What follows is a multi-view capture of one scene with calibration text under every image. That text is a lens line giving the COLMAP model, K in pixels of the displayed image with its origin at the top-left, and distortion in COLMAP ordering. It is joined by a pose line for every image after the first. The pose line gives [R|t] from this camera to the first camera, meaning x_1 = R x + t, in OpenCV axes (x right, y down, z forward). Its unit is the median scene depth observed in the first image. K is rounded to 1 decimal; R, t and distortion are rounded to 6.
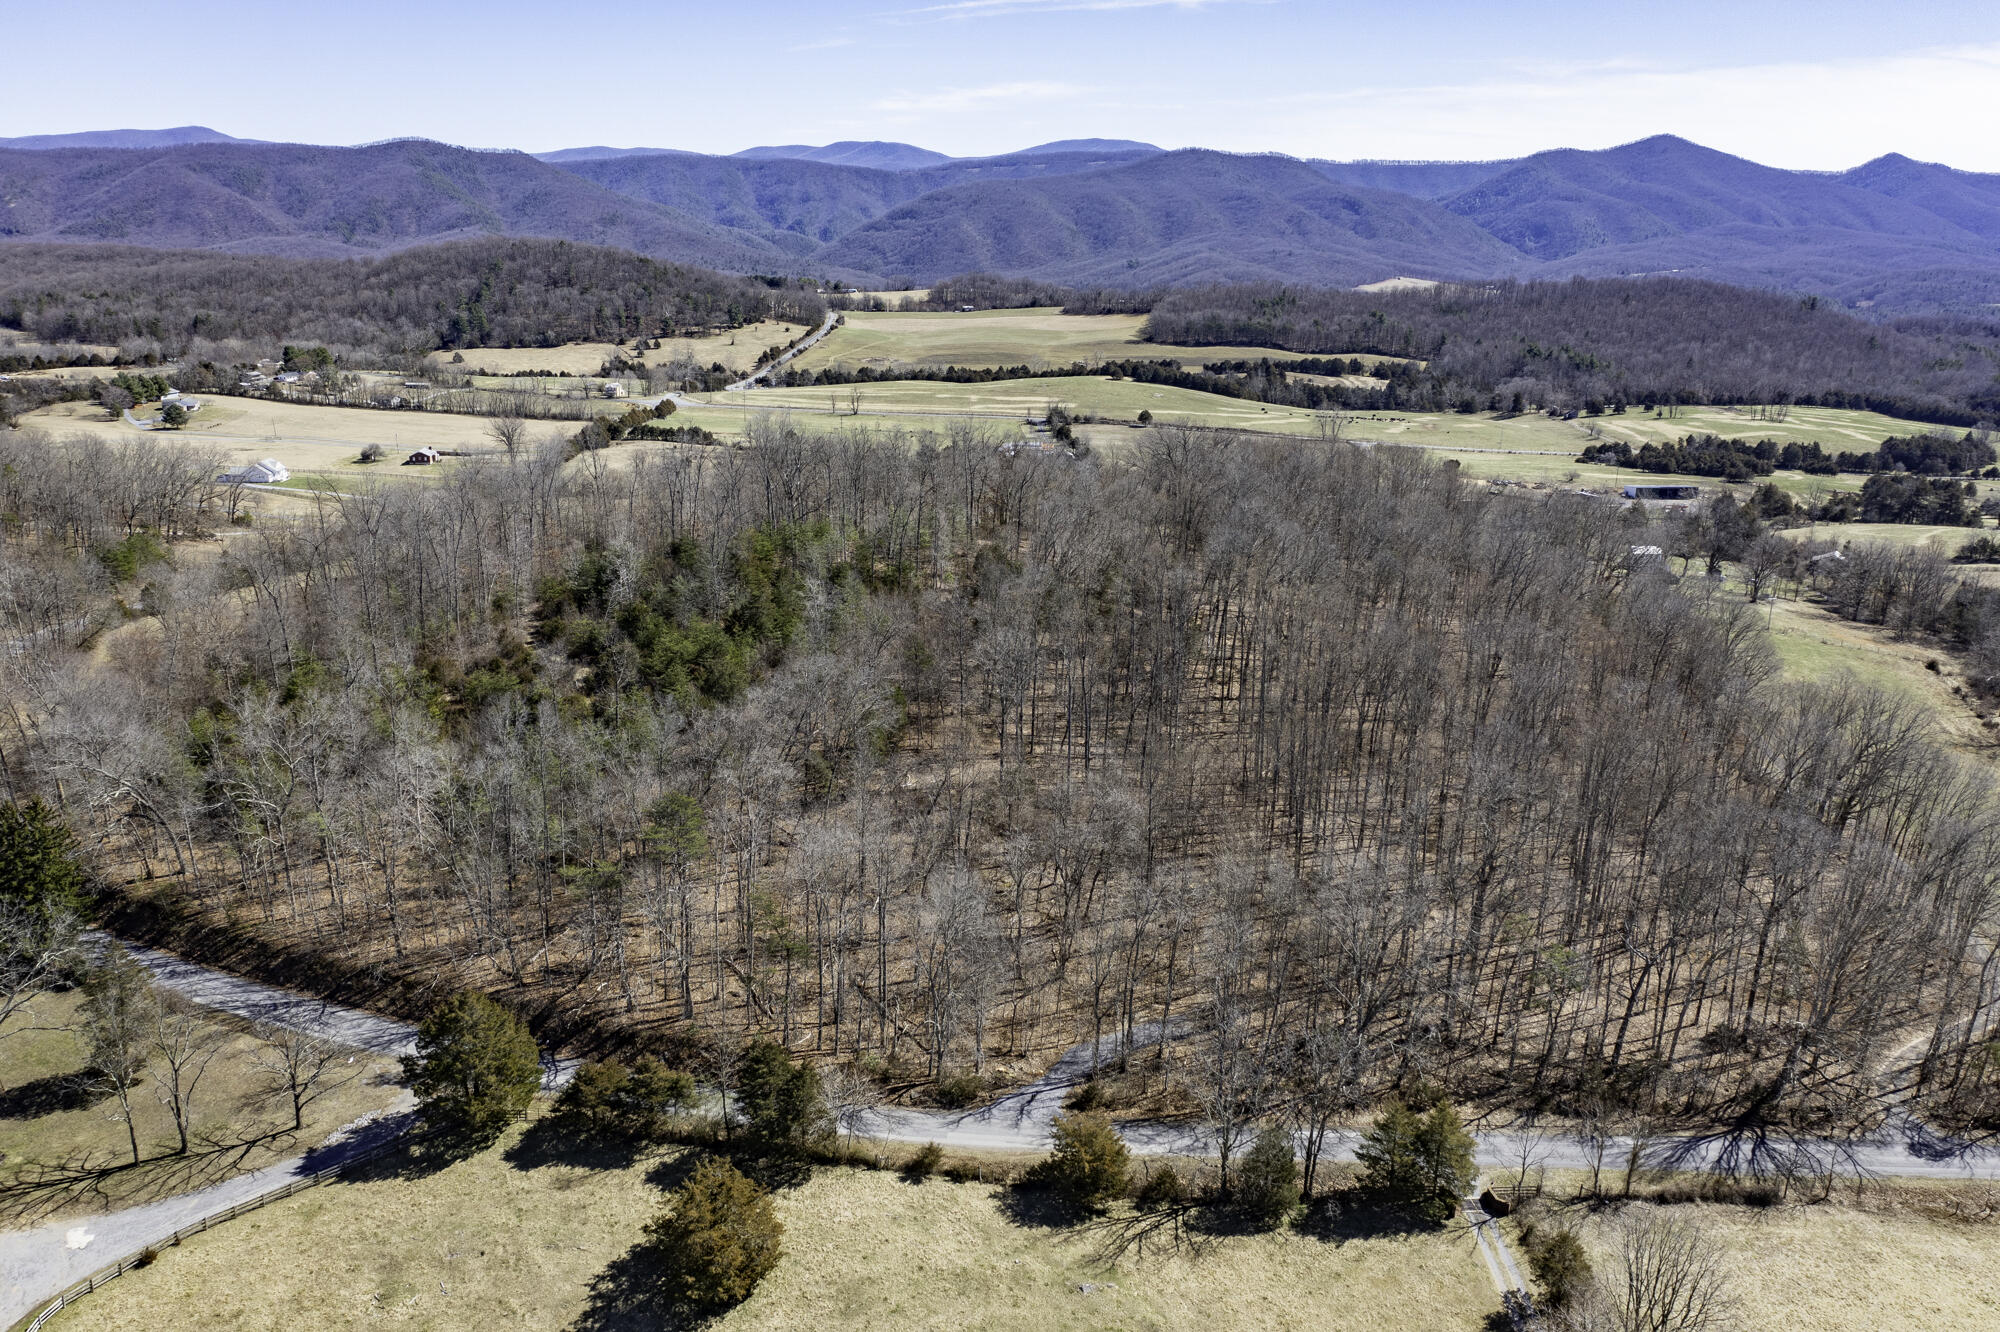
lens RADIAL K [[1583.1, 0, 995.6], [0, 1583.1, 692.6], [0, 0, 1]] dist [-0.011853, 0.009027]
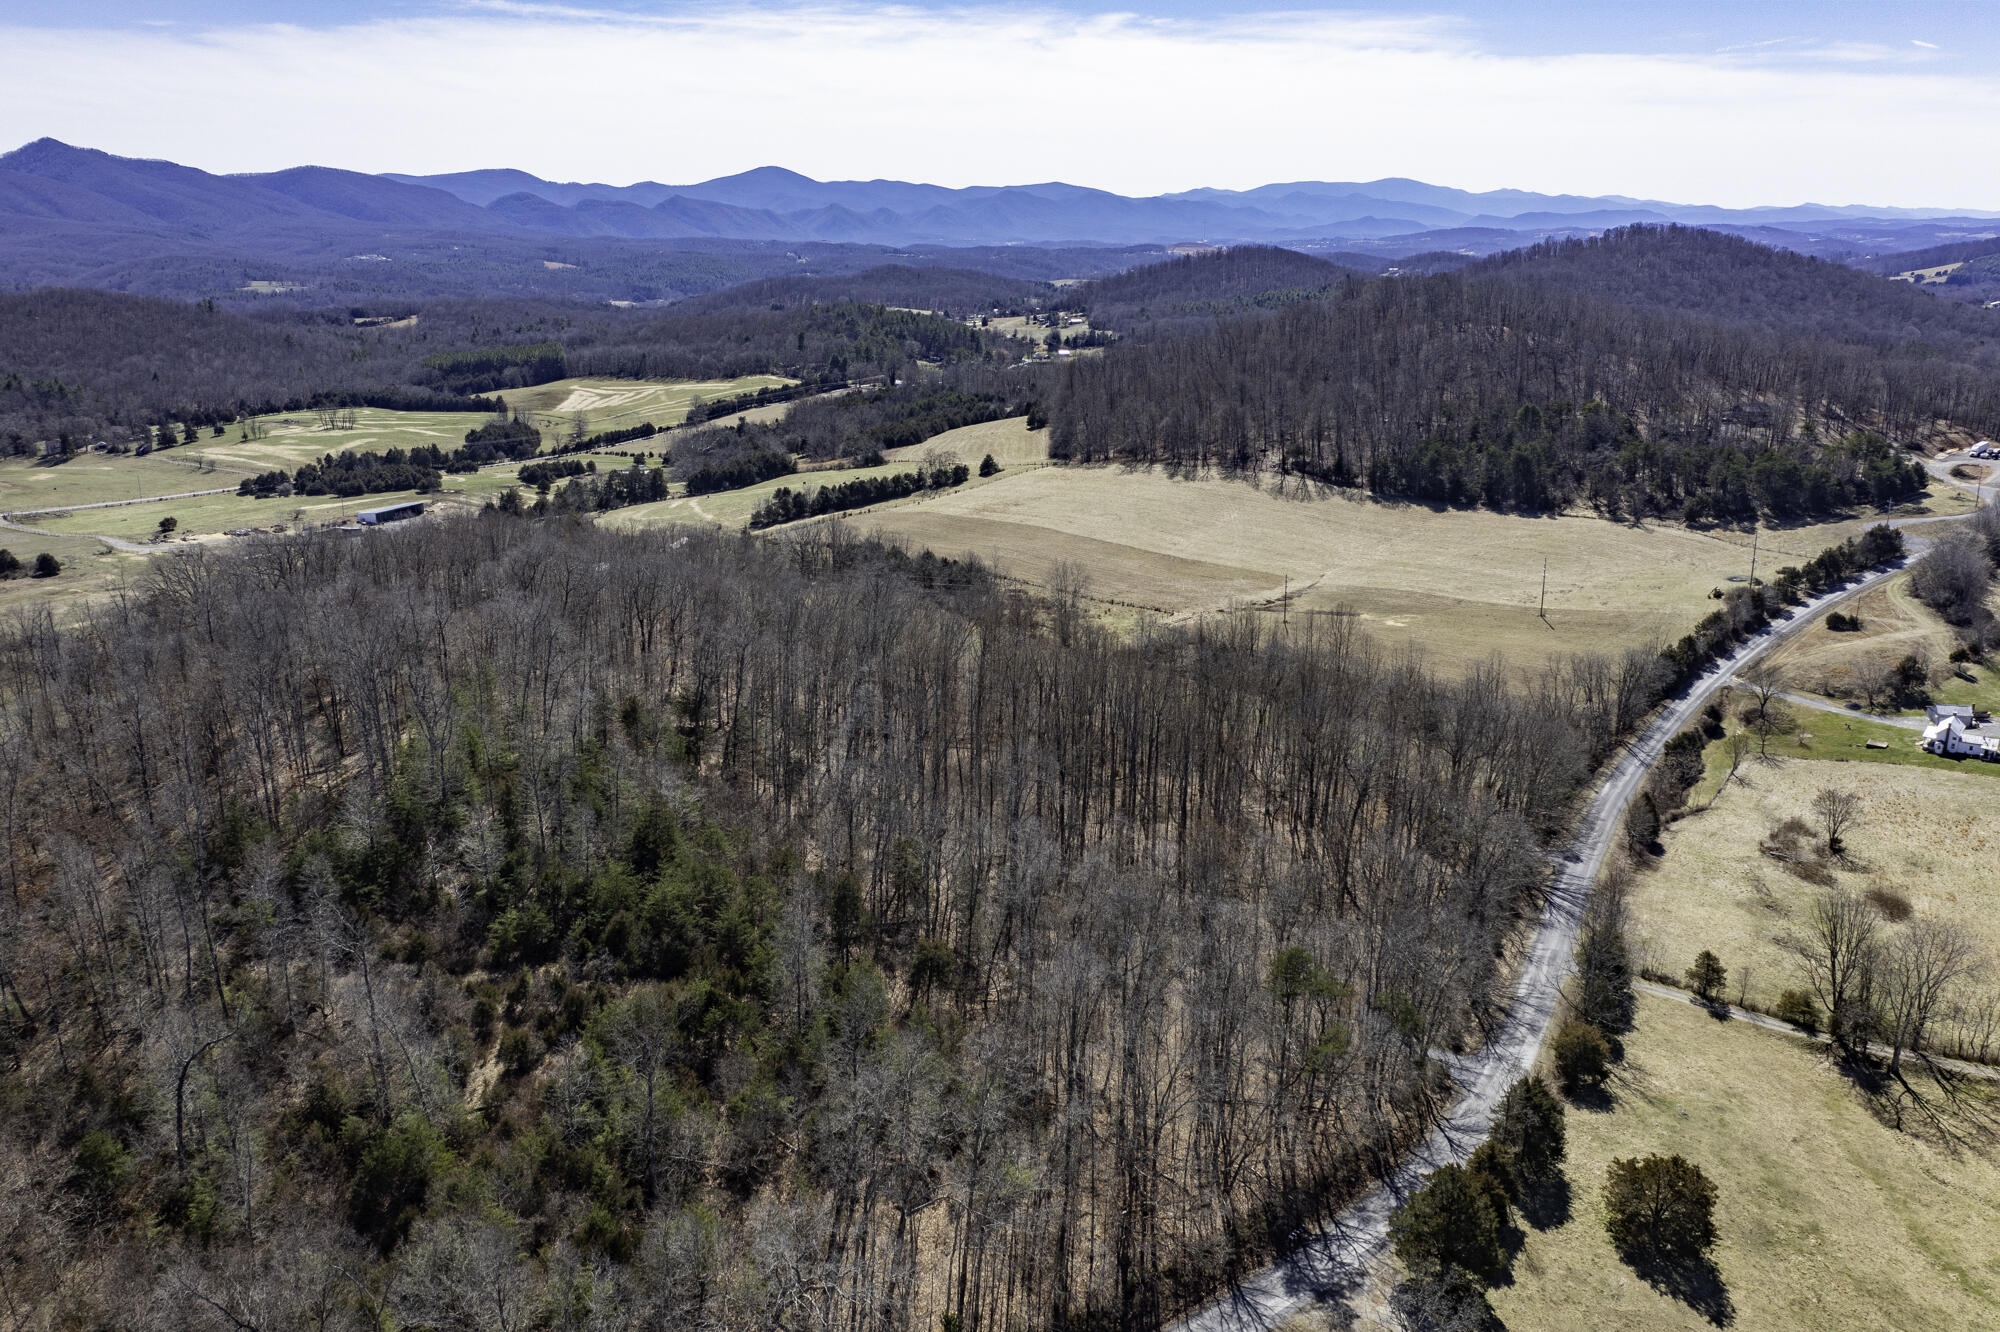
lens RADIAL K [[1583.1, 0, 995.6], [0, 1583.1, 692.6], [0, 0, 1]] dist [-0.011853, 0.009027]
pose [[0.503754, -0.262326, 0.823053, -0.279378], [0.252359, 0.955904, 0.150211, -0.076696], [-0.826164, 0.132036, 0.547741, 0.138455]]
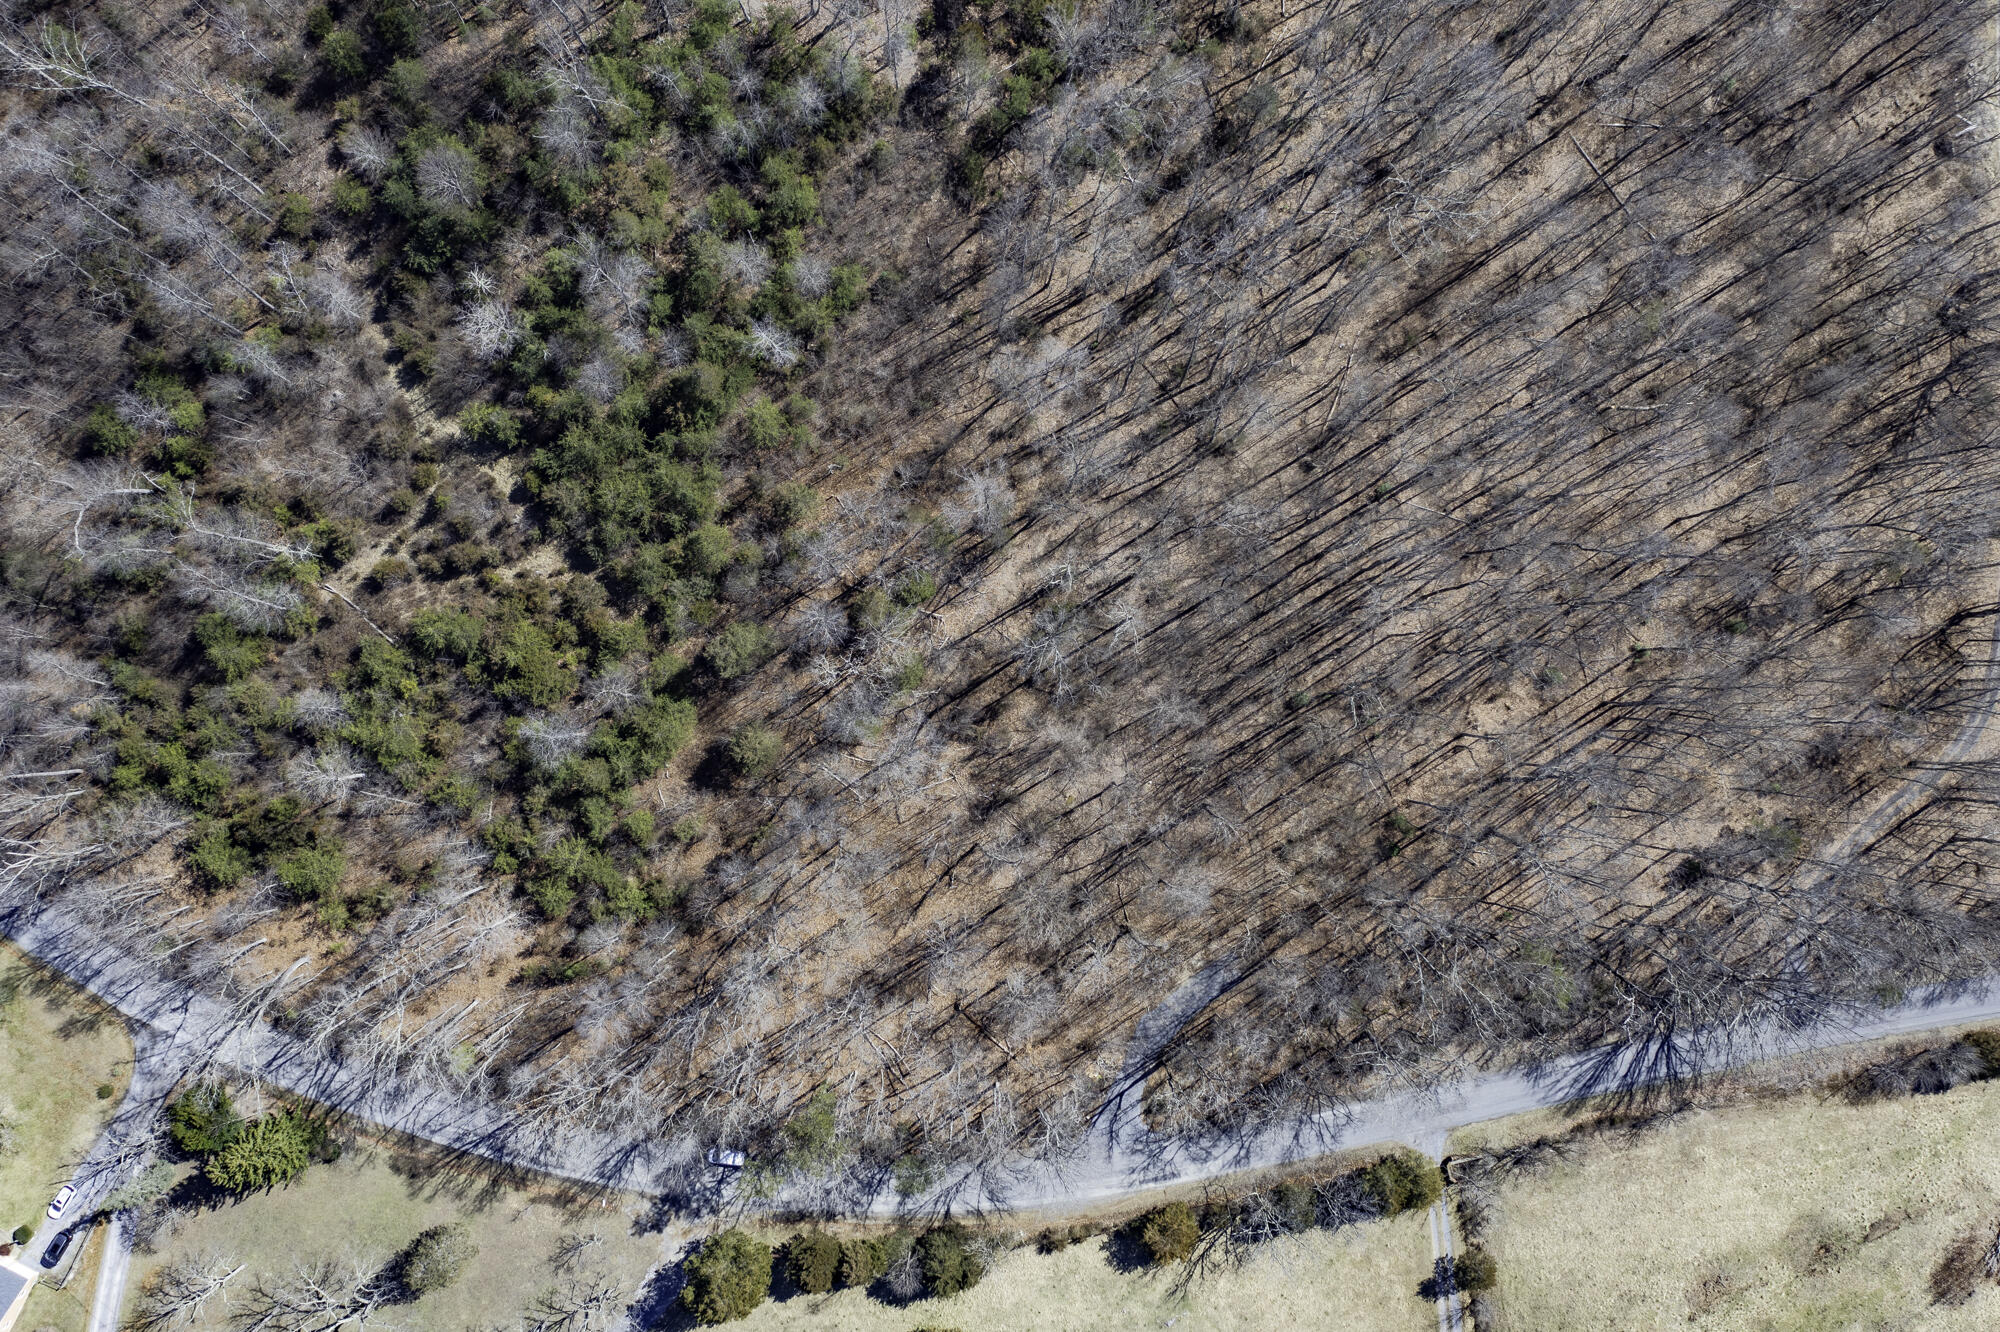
lens RADIAL K [[1583.1, 0, 995.6], [0, 1583.1, 692.6], [0, 0, 1]] dist [-0.011853, 0.009027]
pose [[0.994485, -0.104455, -0.009387, -0.007062], [0.040262, 0.297603, 0.953840, -0.269170], [-0.096840, -0.948958, 0.300167, 0.233820]]
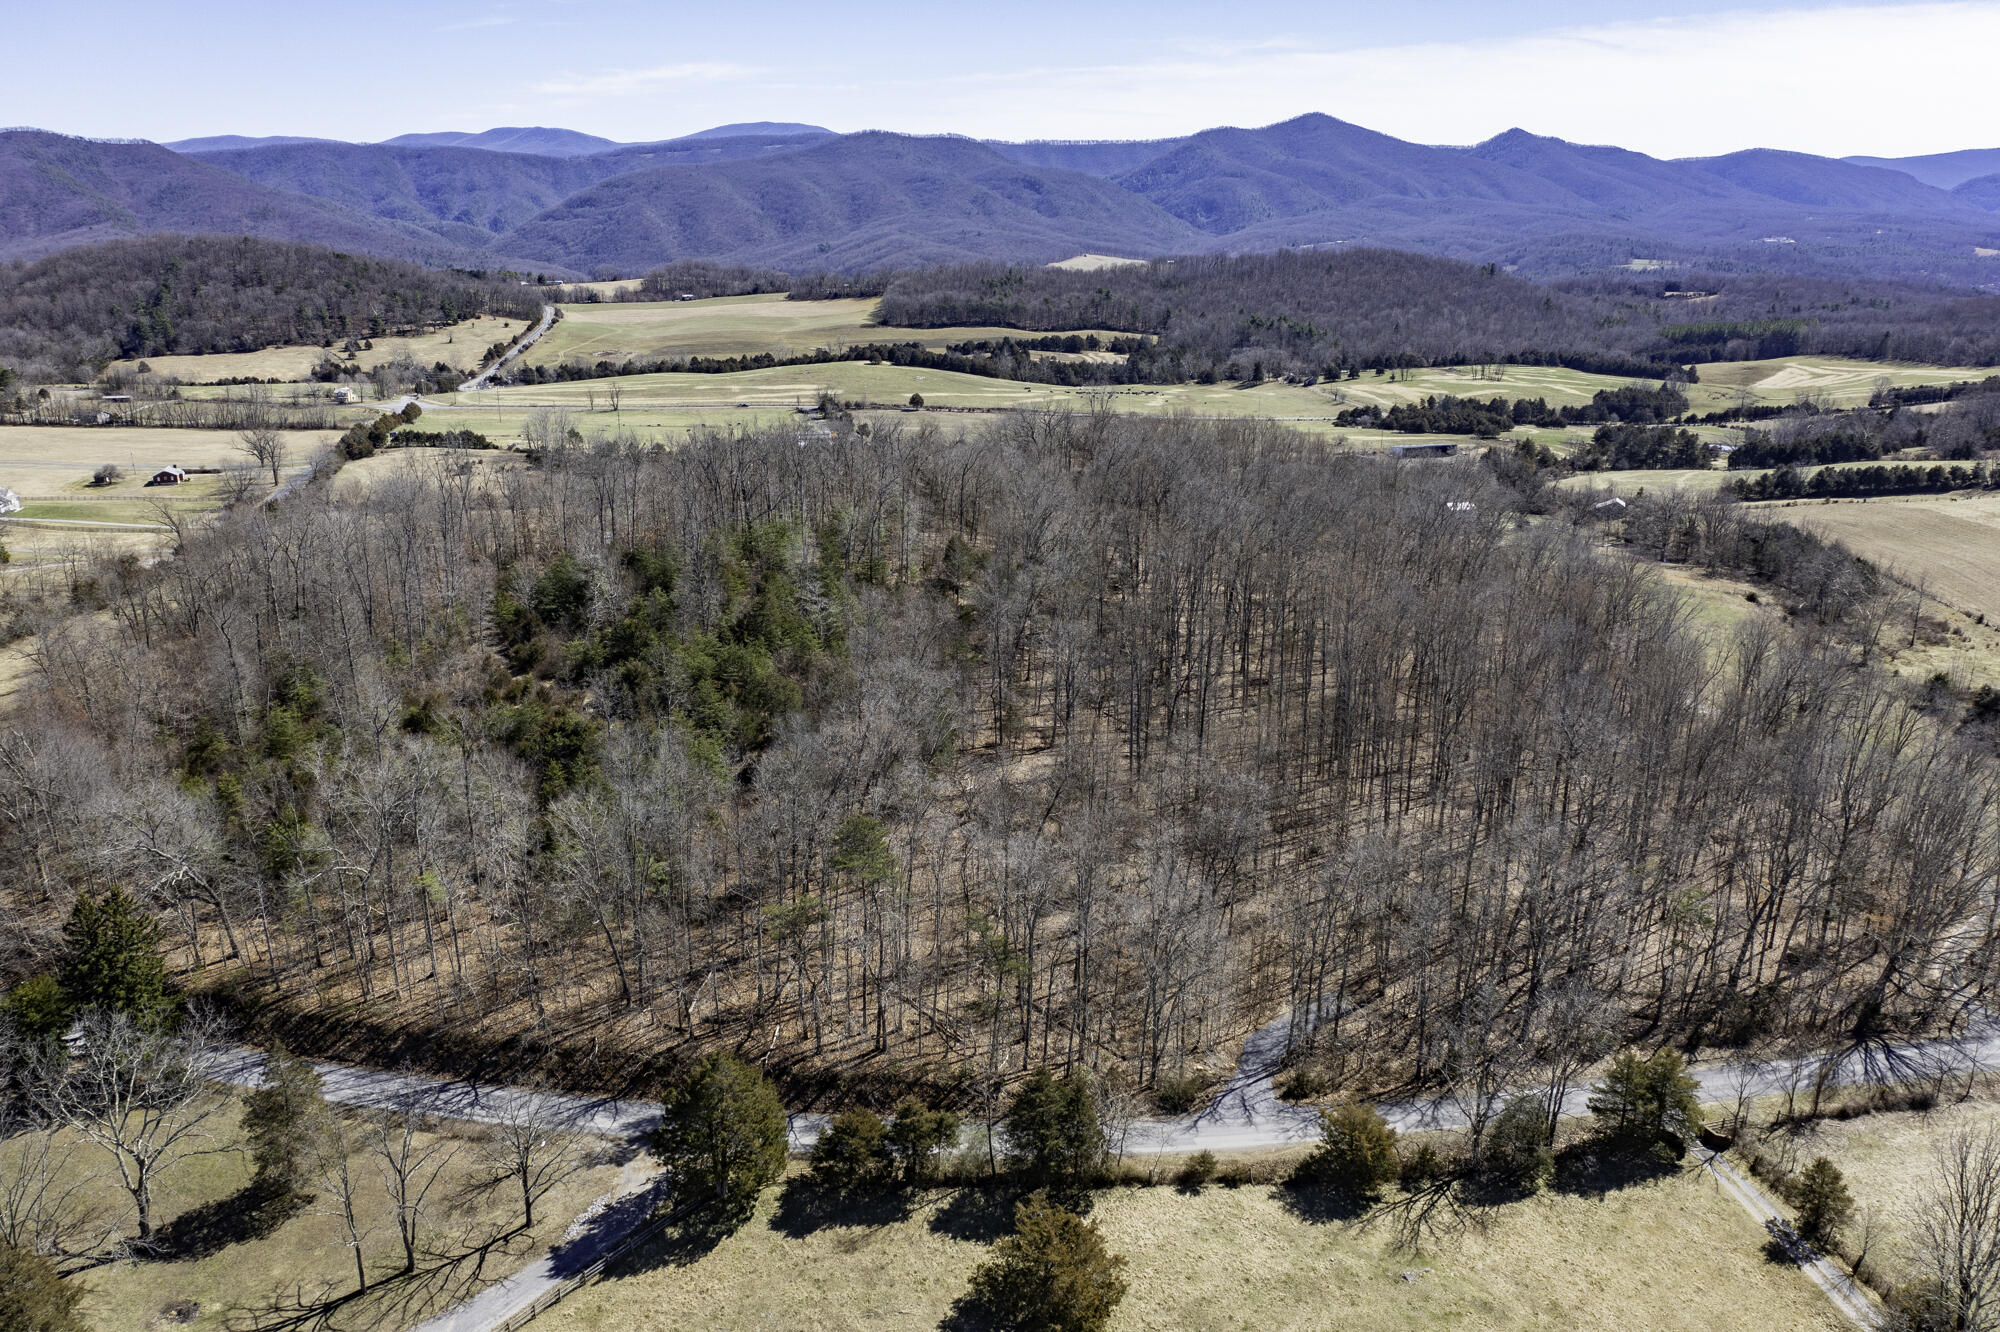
lens RADIAL K [[1583.1, 0, 995.6], [0, 1583.1, 692.6], [0, 0, 1]] dist [-0.011853, 0.009027]
pose [[0.979915, -0.075098, 0.184734, -0.072246], [0.073297, 0.997172, 0.016573, -0.004827], [-0.185456, -0.002699, 0.982649, 0.015523]]
